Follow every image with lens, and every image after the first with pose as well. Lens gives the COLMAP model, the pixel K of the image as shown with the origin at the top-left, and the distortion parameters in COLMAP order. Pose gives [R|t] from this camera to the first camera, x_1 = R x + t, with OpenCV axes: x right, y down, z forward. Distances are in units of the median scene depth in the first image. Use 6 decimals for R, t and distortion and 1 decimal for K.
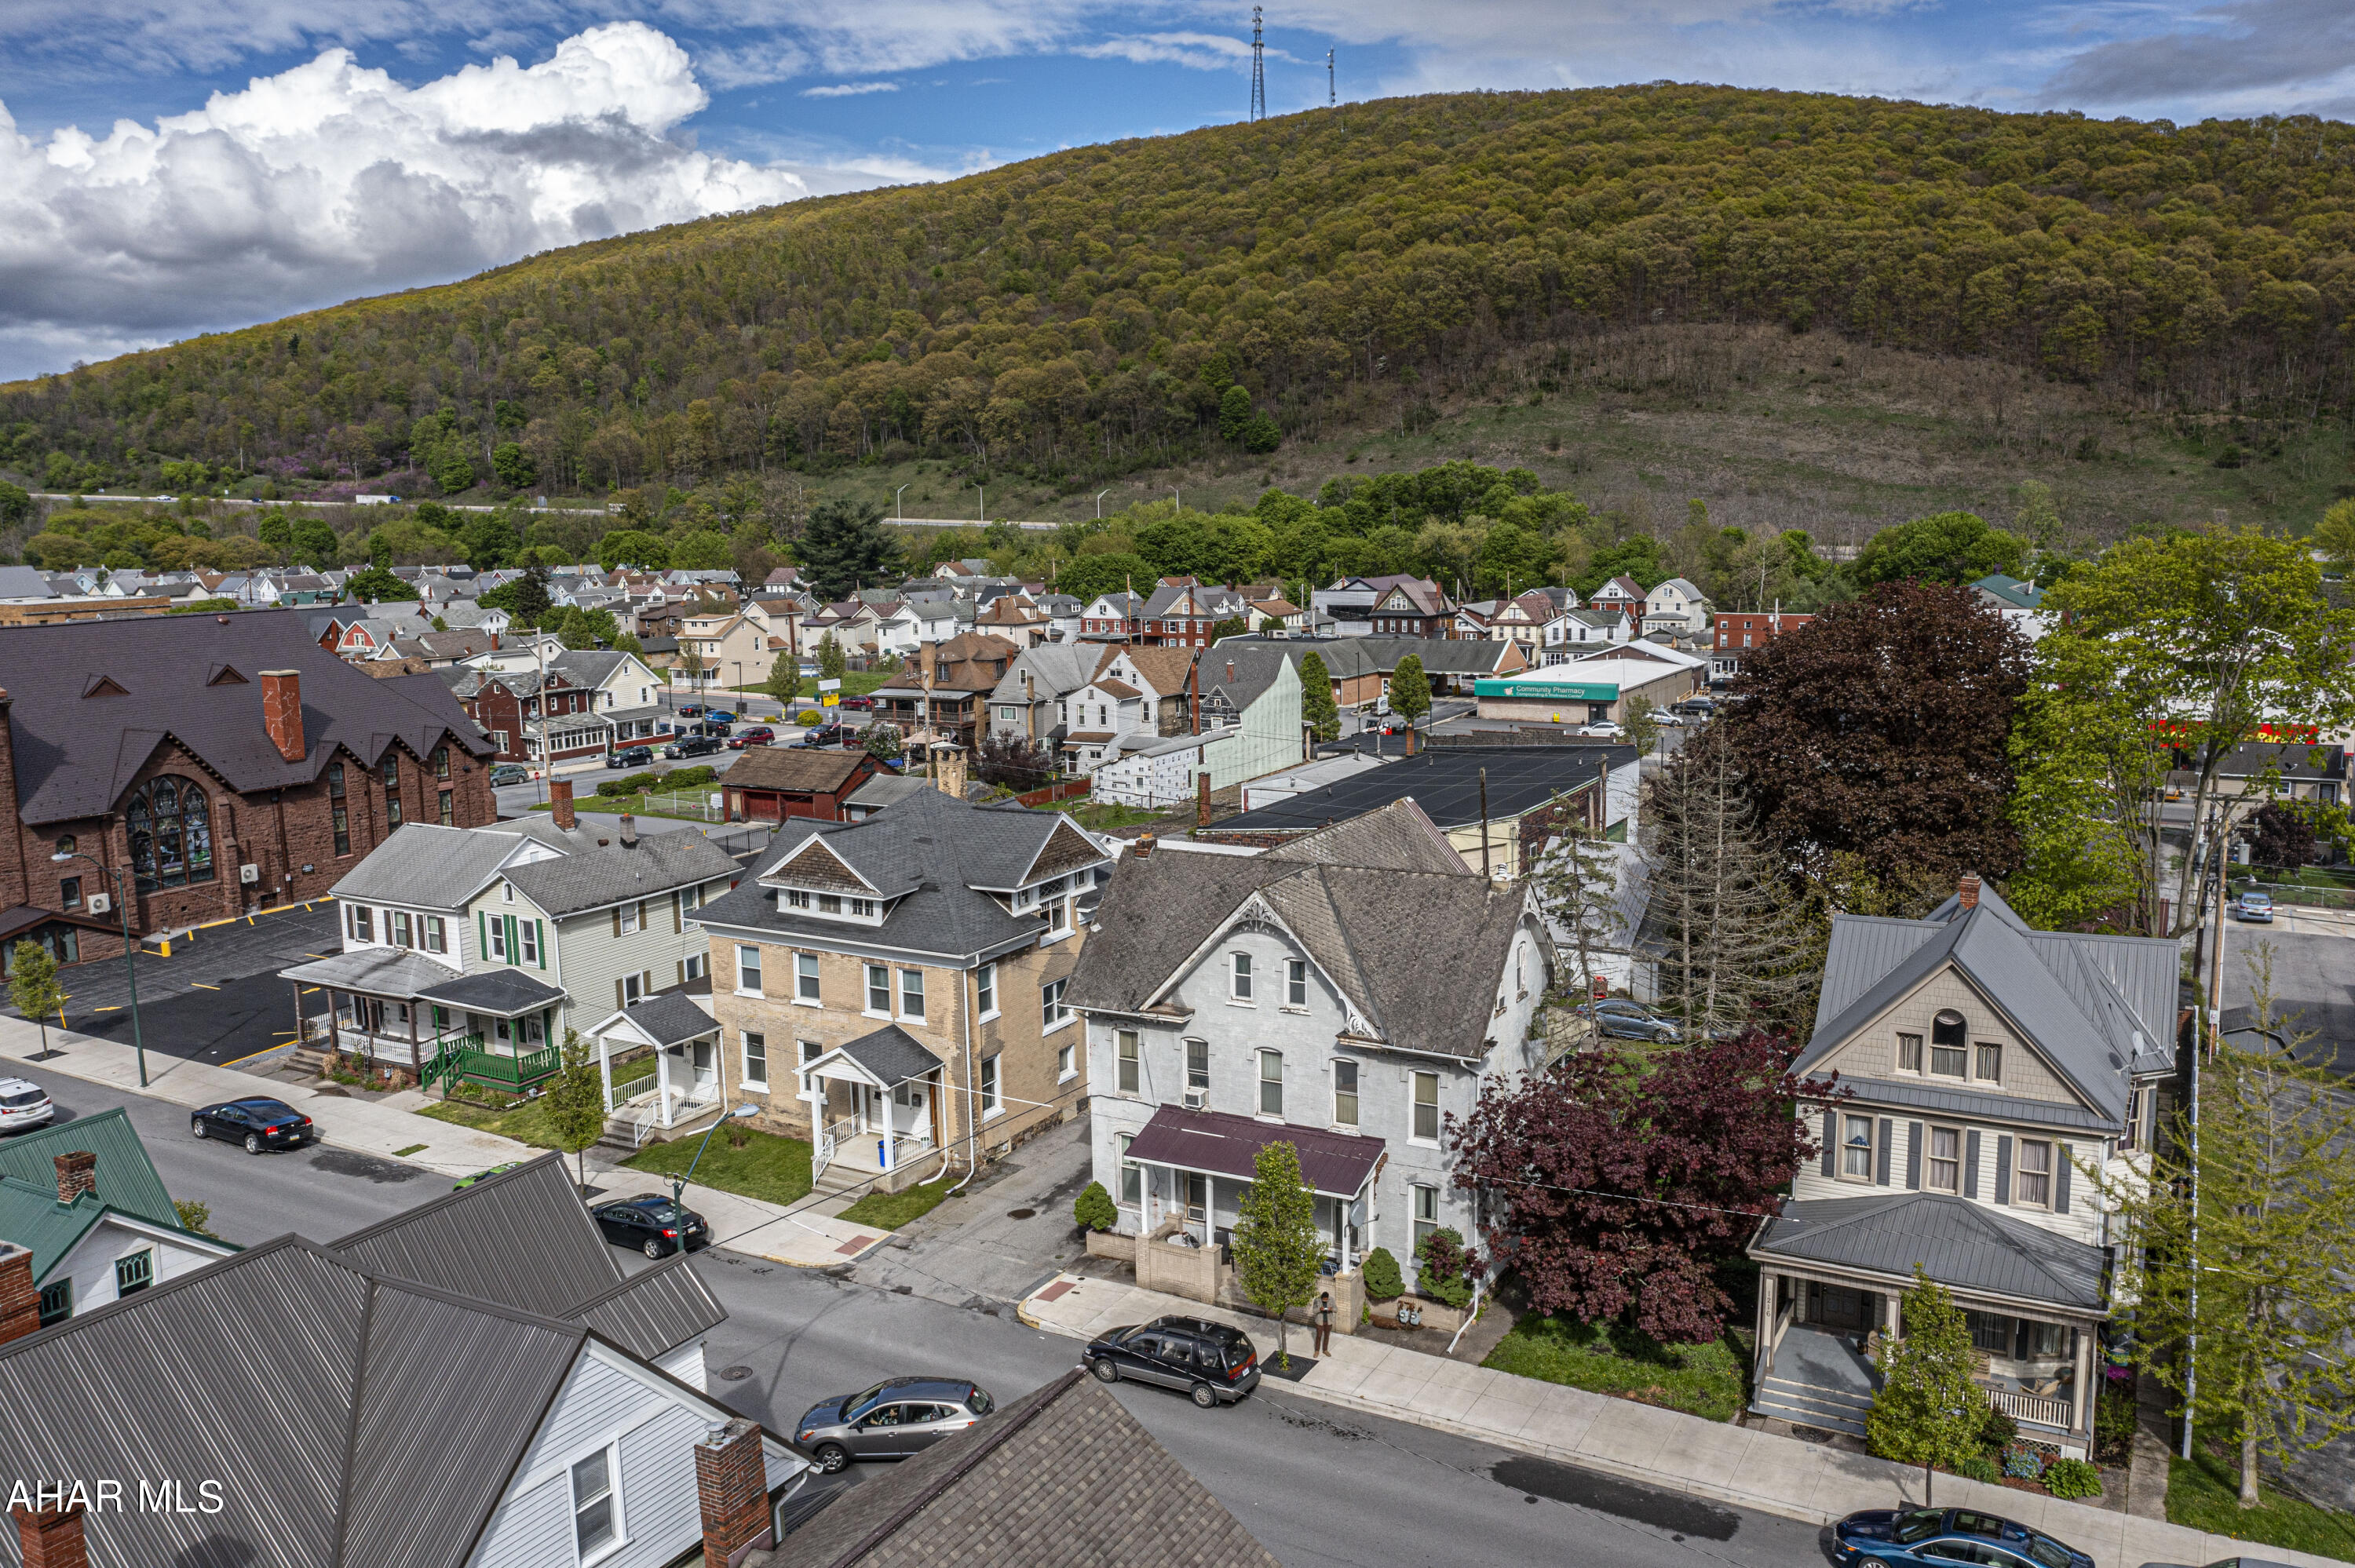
lens RADIAL K [[1843.3, 0, 1170.8], [0, 1843.3, 795.3], [0, 0, 1]] dist [-0.030387, 0.004433]
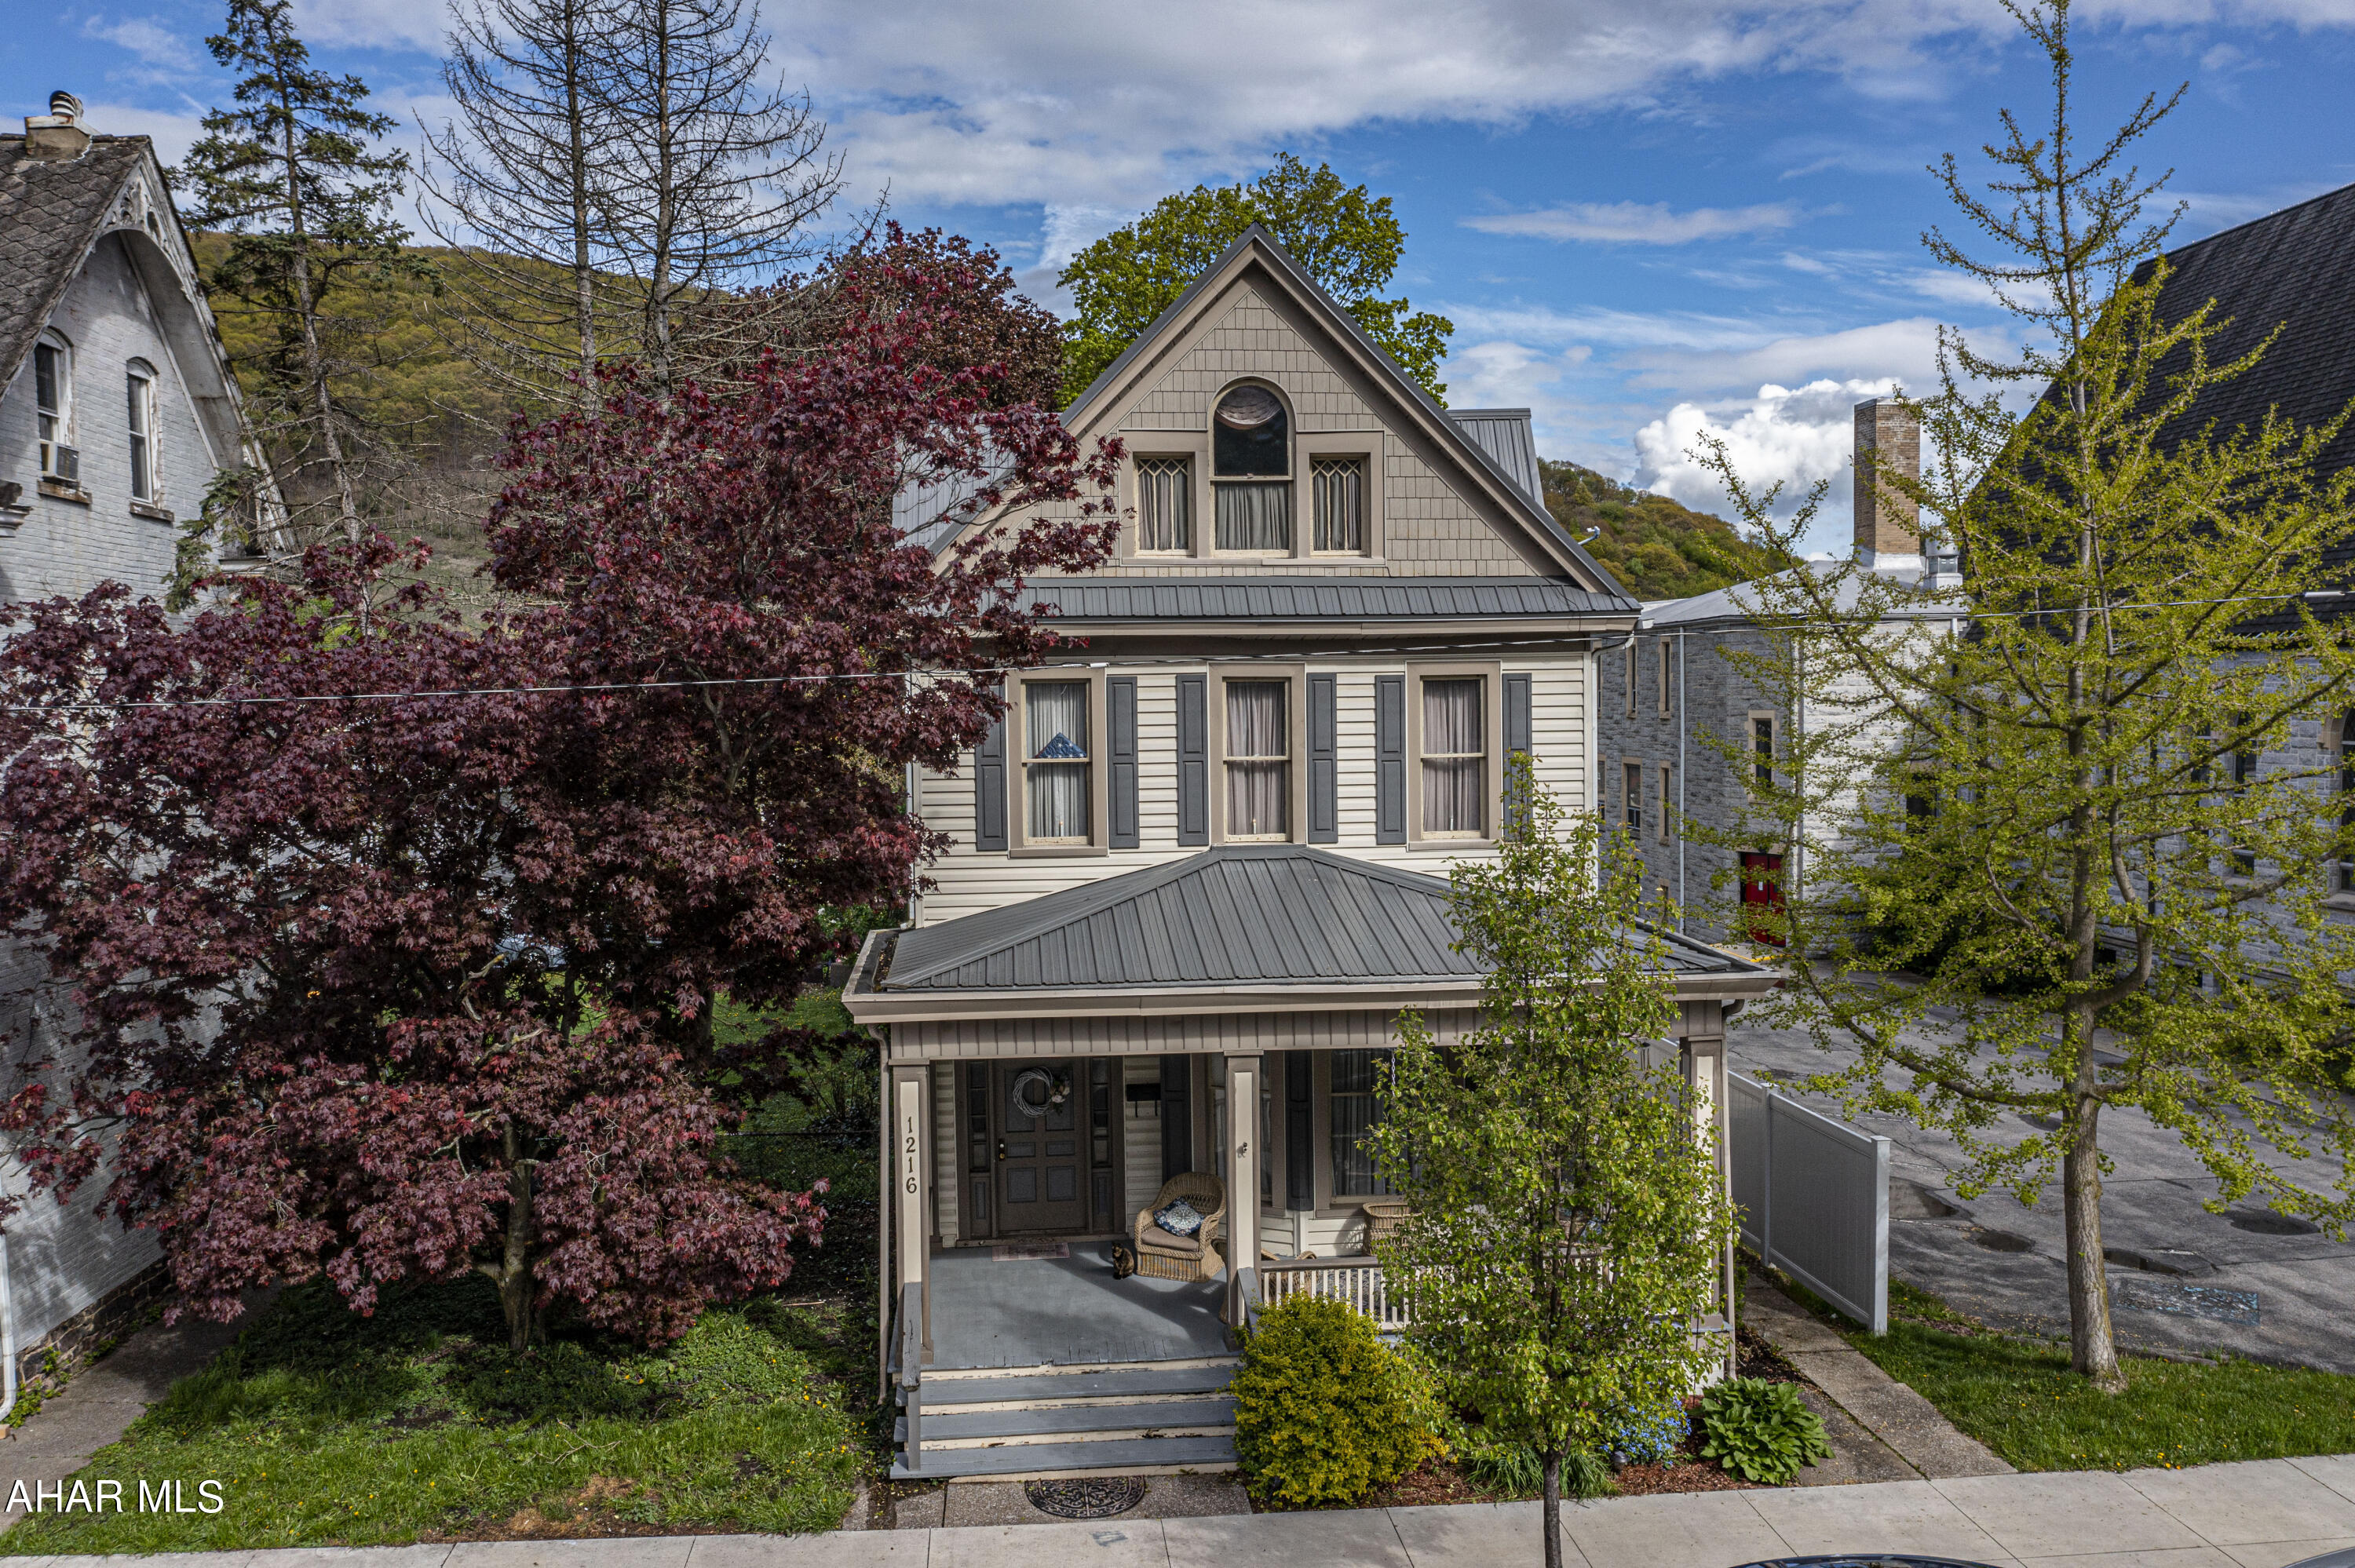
lens RADIAL K [[1843.3, 0, 1170.8], [0, 1843.3, 795.3], [0, 0, 1]] dist [-0.030387, 0.004433]
pose [[0.818329, -0.022688, 0.574302, 0.044682], [0.086654, 0.992669, -0.084258, 0.064766], [-0.568180, 0.118717, 0.814296, 0.181072]]
